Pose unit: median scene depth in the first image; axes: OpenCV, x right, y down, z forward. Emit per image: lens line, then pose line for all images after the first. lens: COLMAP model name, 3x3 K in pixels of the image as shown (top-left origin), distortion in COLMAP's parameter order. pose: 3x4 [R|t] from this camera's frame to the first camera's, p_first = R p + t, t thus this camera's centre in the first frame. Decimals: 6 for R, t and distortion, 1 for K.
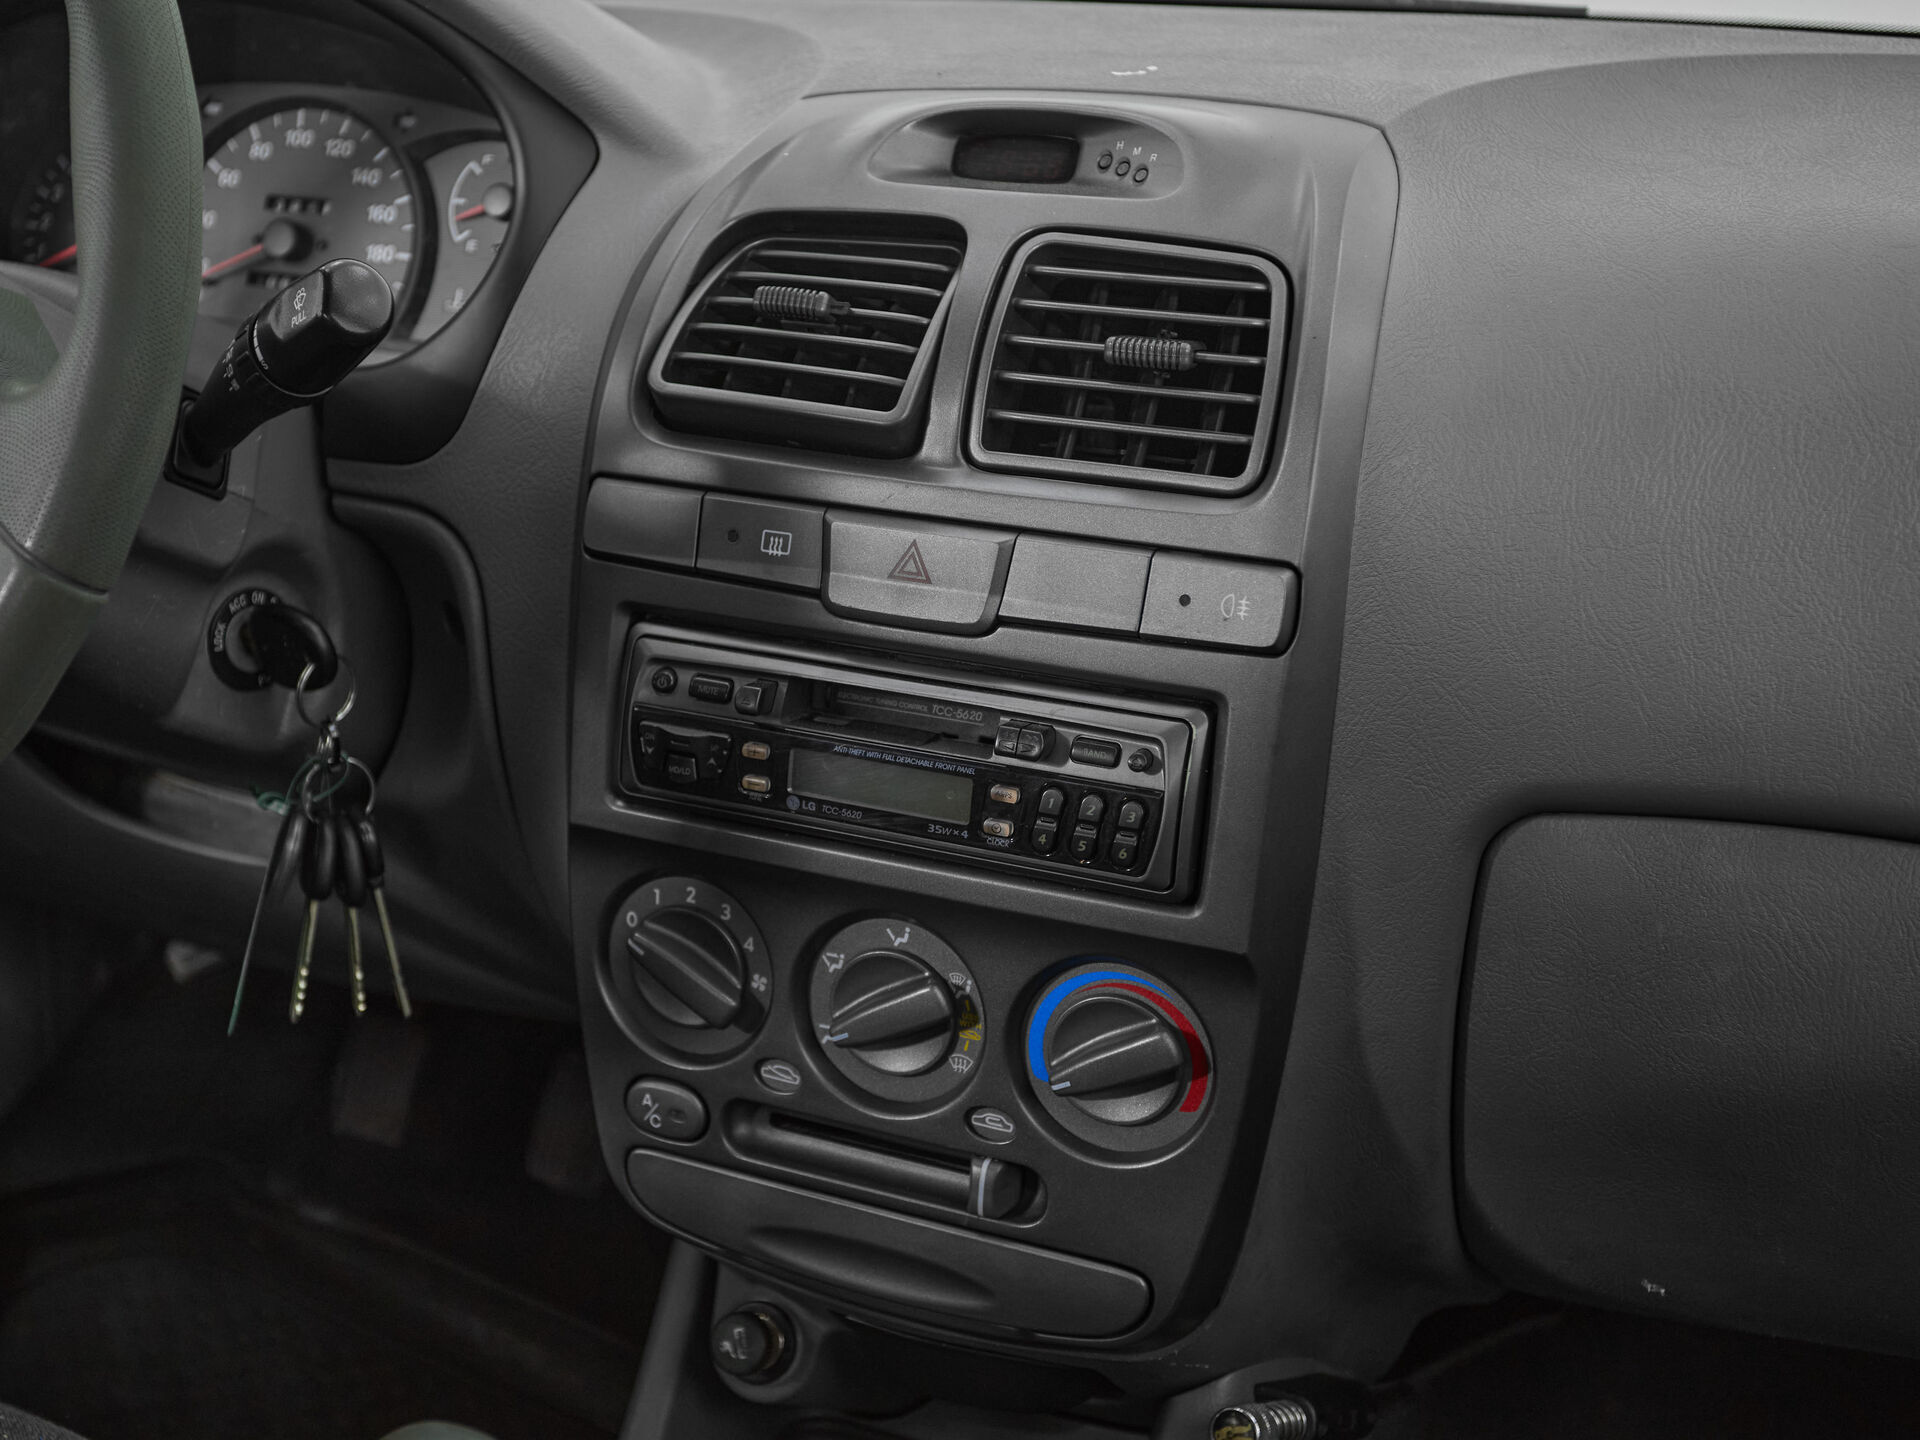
lens RADIAL K [[2552.7, 0, 750.7], [0, 2552.7, 692.6], [0, 0, 1]] dist [0.024577, 0.086481]
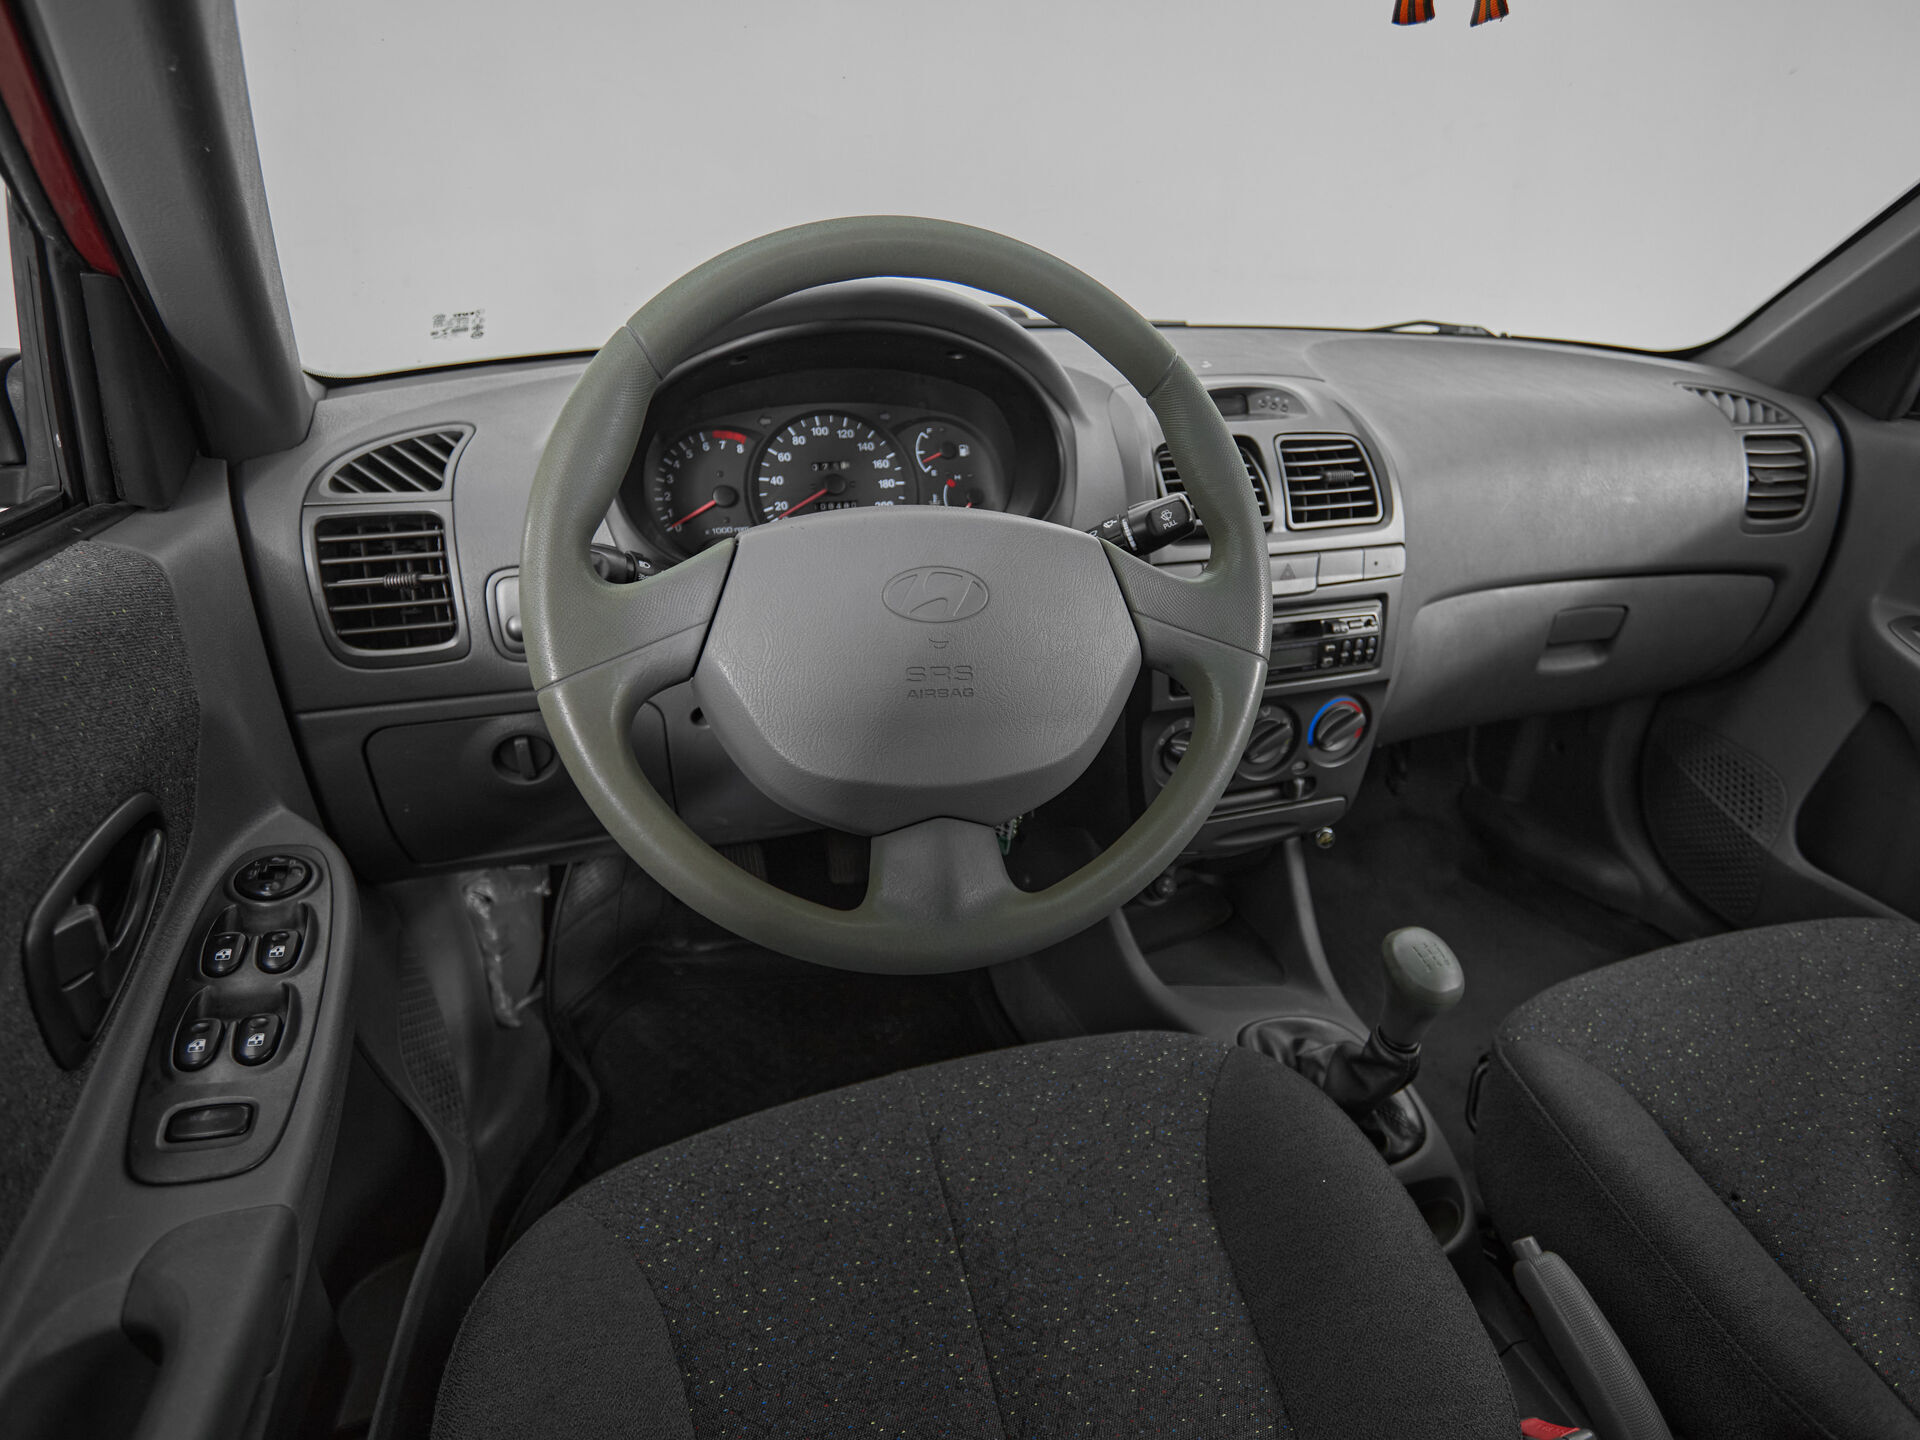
lens RADIAL K [[1012.2, 0, 992.2], [0, 1012.2, 719.4], [0, 0, 1]] dist [-0.005592, -0.001373]
pose [[0.709399, -0.313207, 0.631391, -0.805658], [0.209340, 0.949042, 0.235576, -0.203482], [-0.673001, -0.034942, 0.738816, 0.414447]]
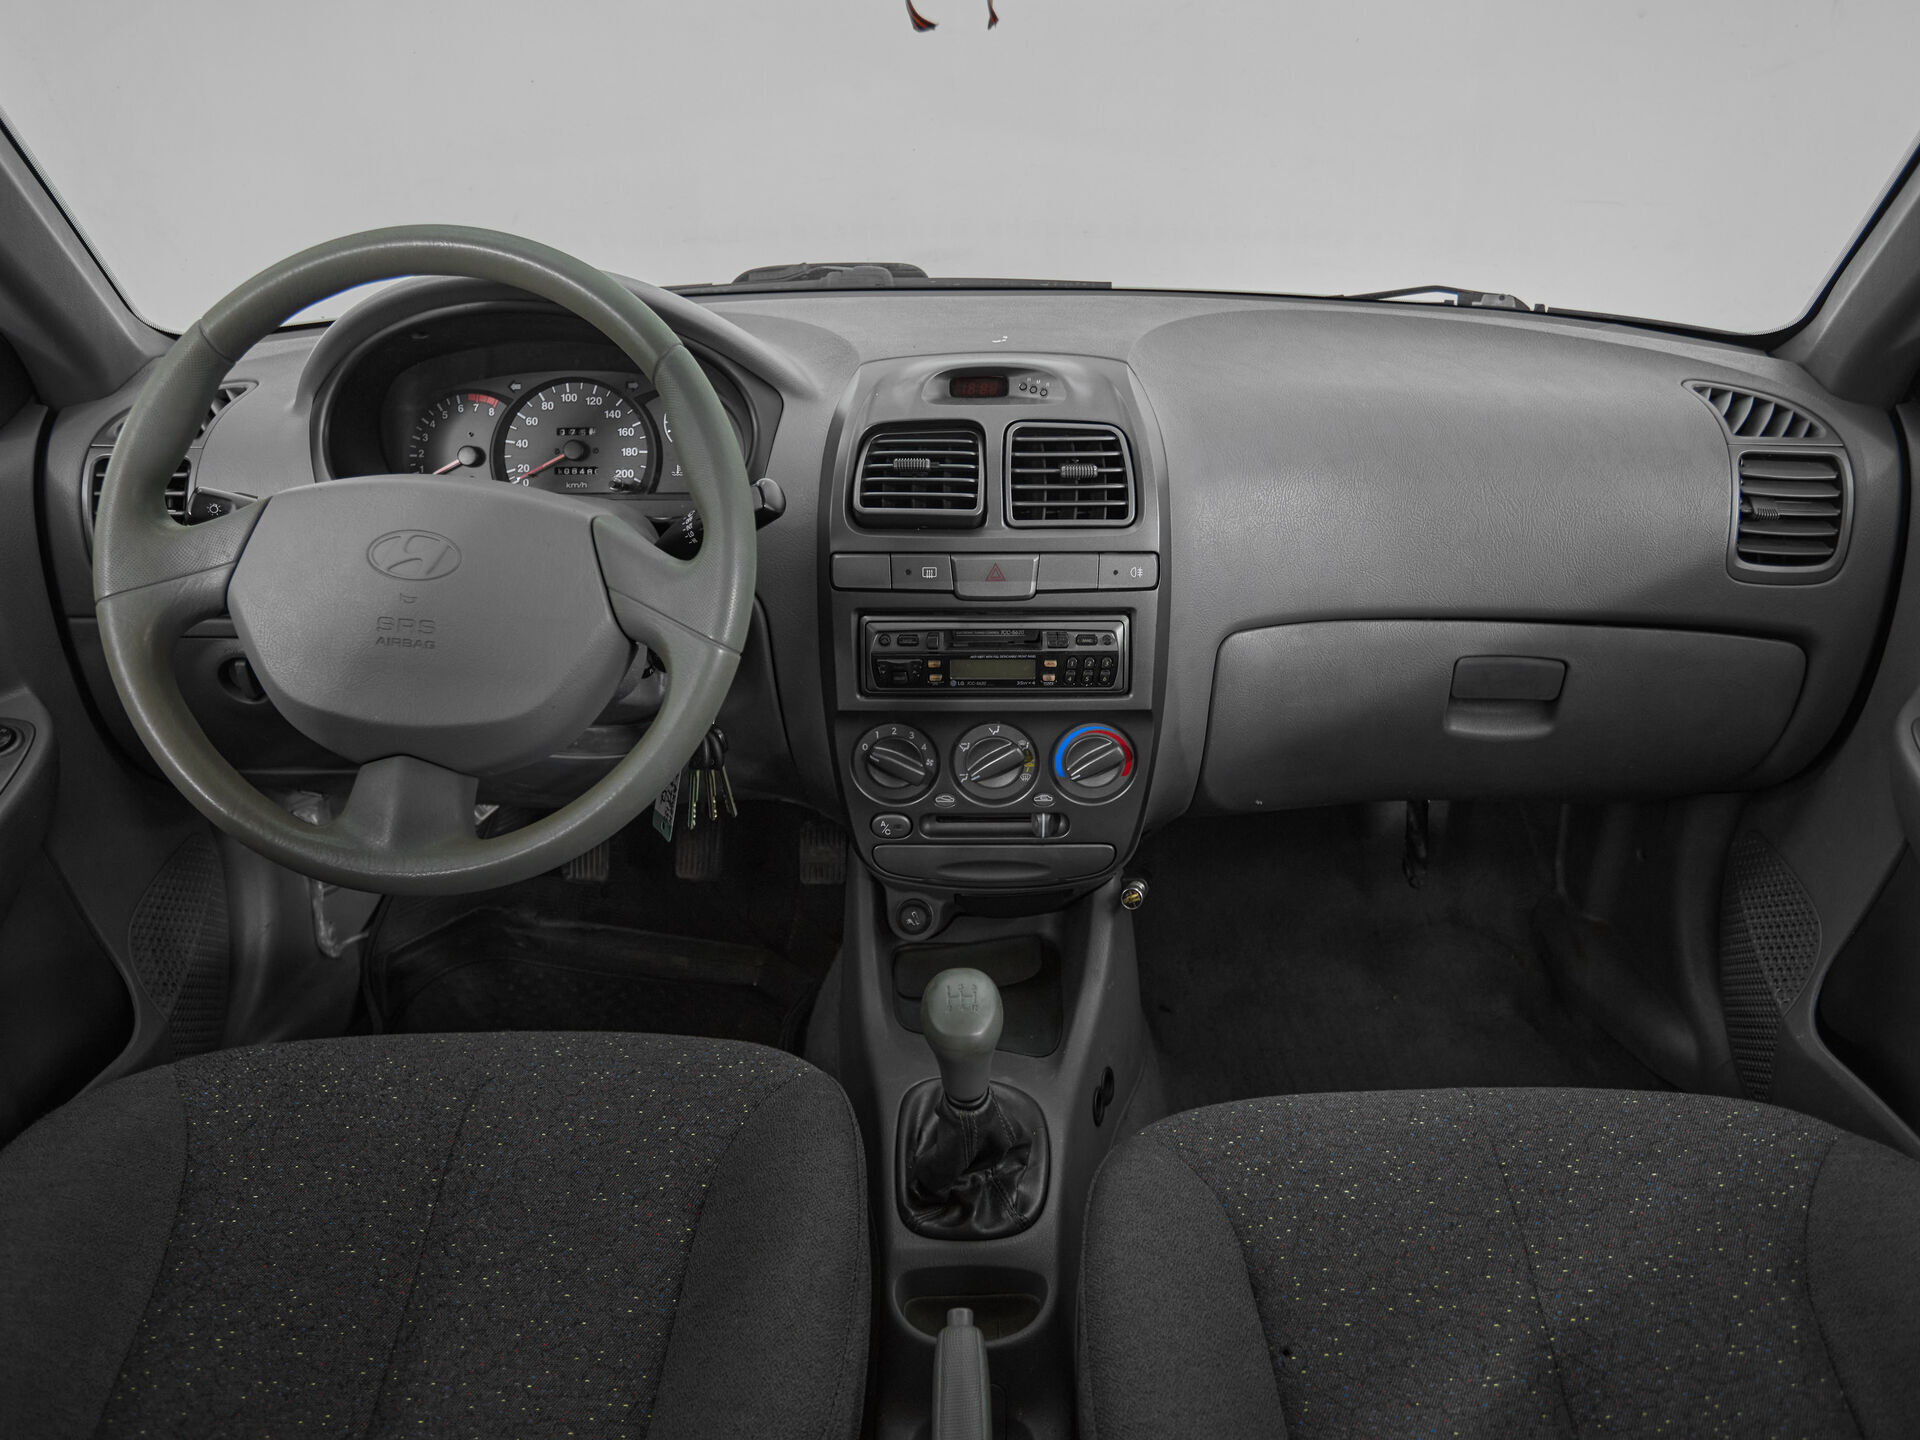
lens RADIAL K [[1361.9, 0, 964.5], [0, 1361.9, 689.9], [0, 0, 1]] dist [-0.059847, 0.042903]
pose [[0.899003, -0.192529, 0.393353, -0.448066], [0.151363, 0.979429, 0.133449, -0.110685], [-0.410954, -0.060432, 0.909651, -0.118256]]
